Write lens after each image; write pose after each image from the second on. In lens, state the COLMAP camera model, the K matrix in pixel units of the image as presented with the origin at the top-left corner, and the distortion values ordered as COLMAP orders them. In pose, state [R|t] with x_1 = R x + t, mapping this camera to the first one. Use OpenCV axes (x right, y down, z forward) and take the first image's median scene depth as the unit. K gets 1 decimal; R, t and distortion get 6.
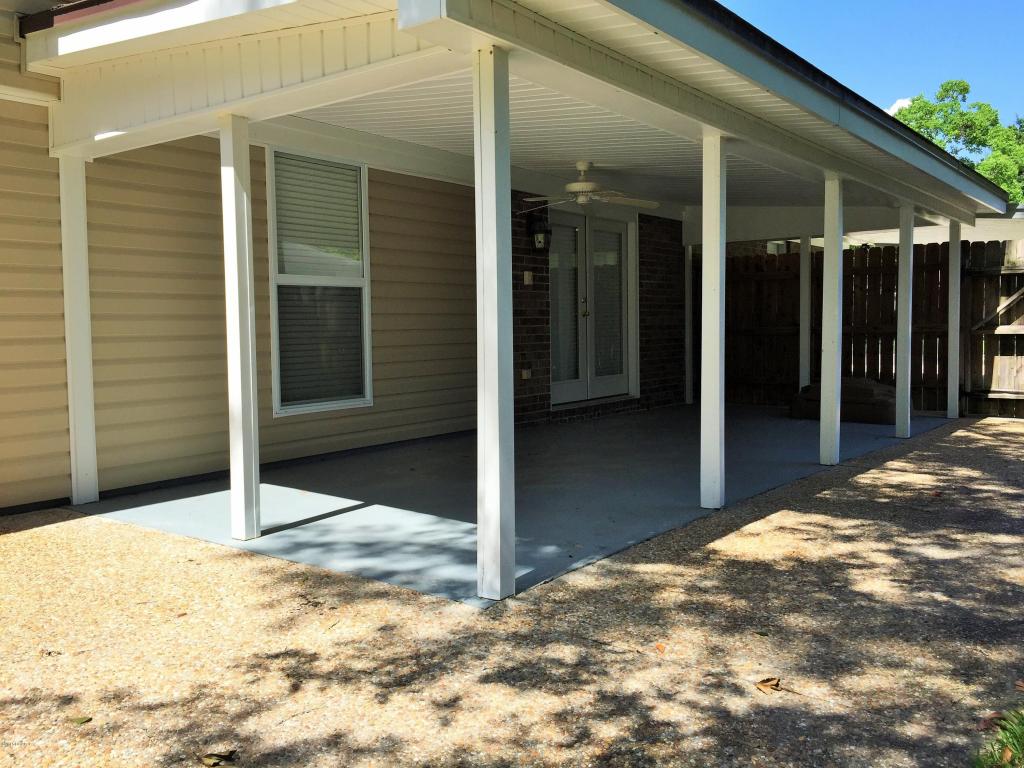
lens RADIAL K [[883.8, 0, 508.5], [0, 883.8, 390.5], [0, 0, 1]] dist [0.079696, -0.116746]
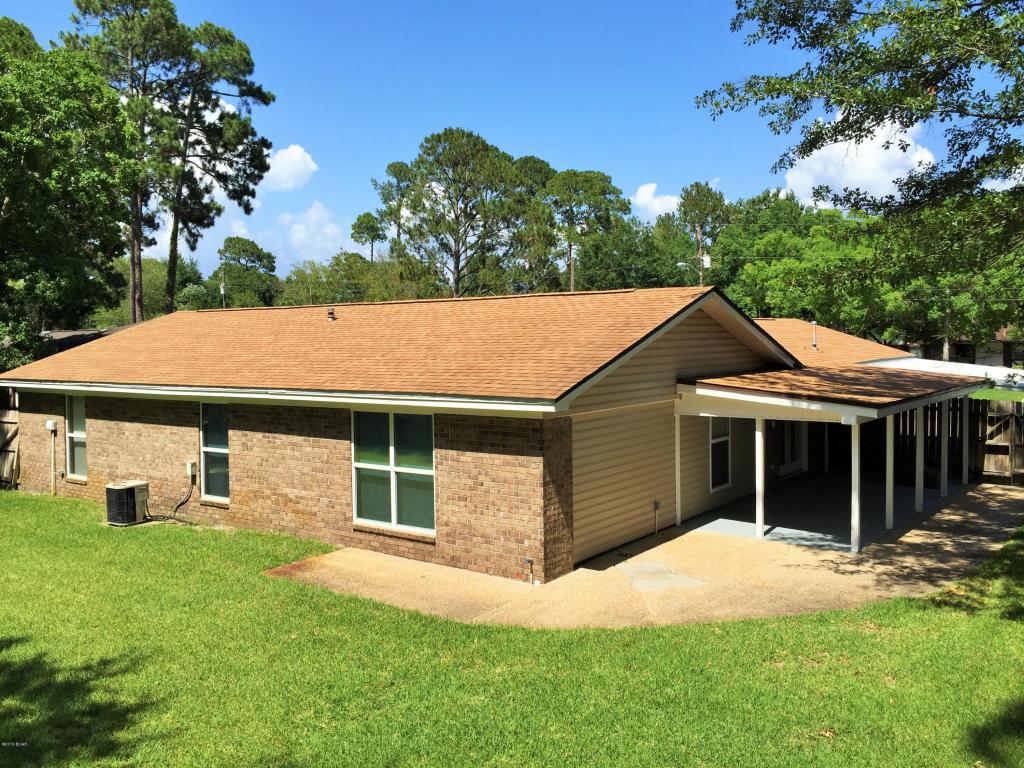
lens RADIAL K [[883.8, 0, 509.0], [0, 883.8, 376.3], [0, 0, 1]] dist [0.079696, -0.116746]
pose [[0.999953, 0.004287, -0.008675, -0.702967], [-0.004537, 0.999569, -0.029011, -0.198196], [0.008547, 0.029049, 0.999541, -1.406792]]
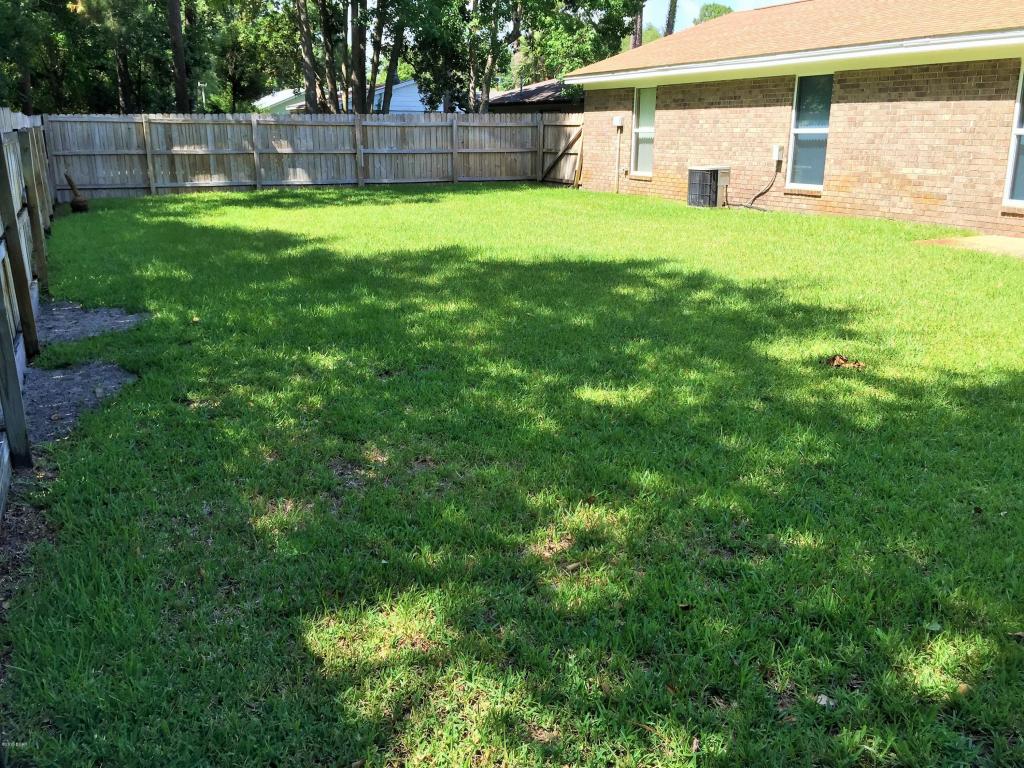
lens RADIAL K [[883.8, 0, 508.0], [0, 883.8, 363.6], [0, 0, 1]] dist [0.079696, -0.116746]
pose [[0.874925, 0.141284, -0.463190, -1.042141], [-0.049888, 0.977701, 0.203989, 0.054813], [0.481682, -0.155367, 0.862464, -1.305349]]
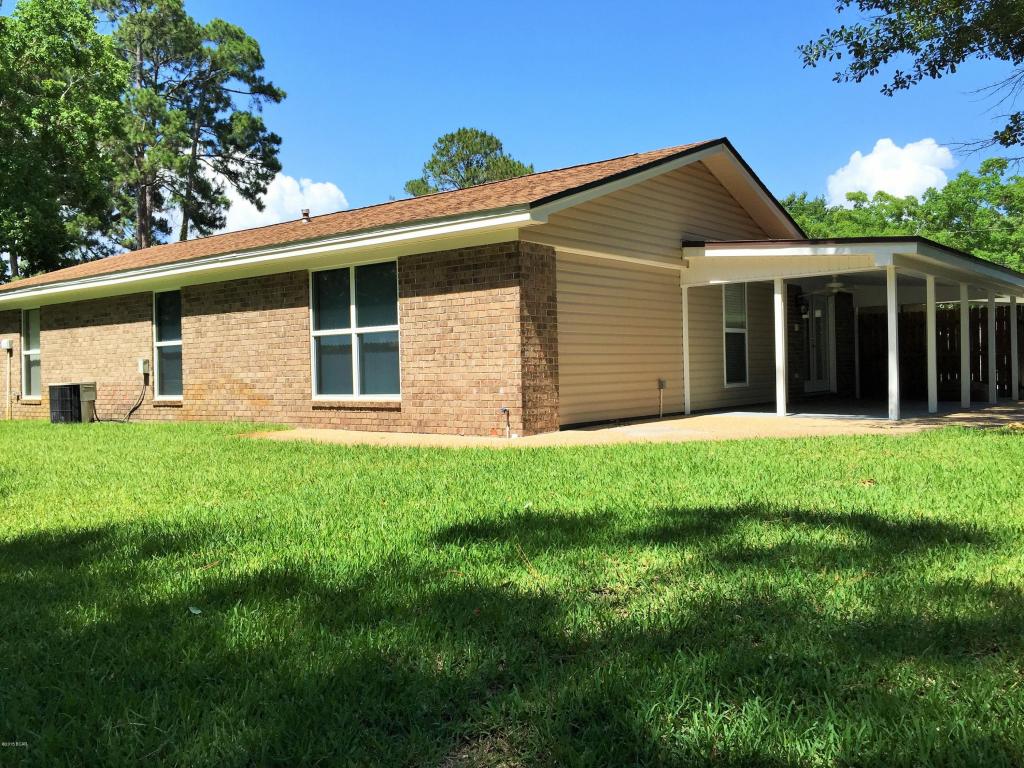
lens RADIAL K [[883.8, 0, 507.1], [0, 883.8, 379.1], [0, 0, 1]] dist [0.079696, -0.116746]
pose [[0.999270, -0.006233, -0.037697, -0.624081], [0.003920, 0.998122, -0.061133, 0.123533], [0.038008, 0.060941, 0.997417, -1.148671]]
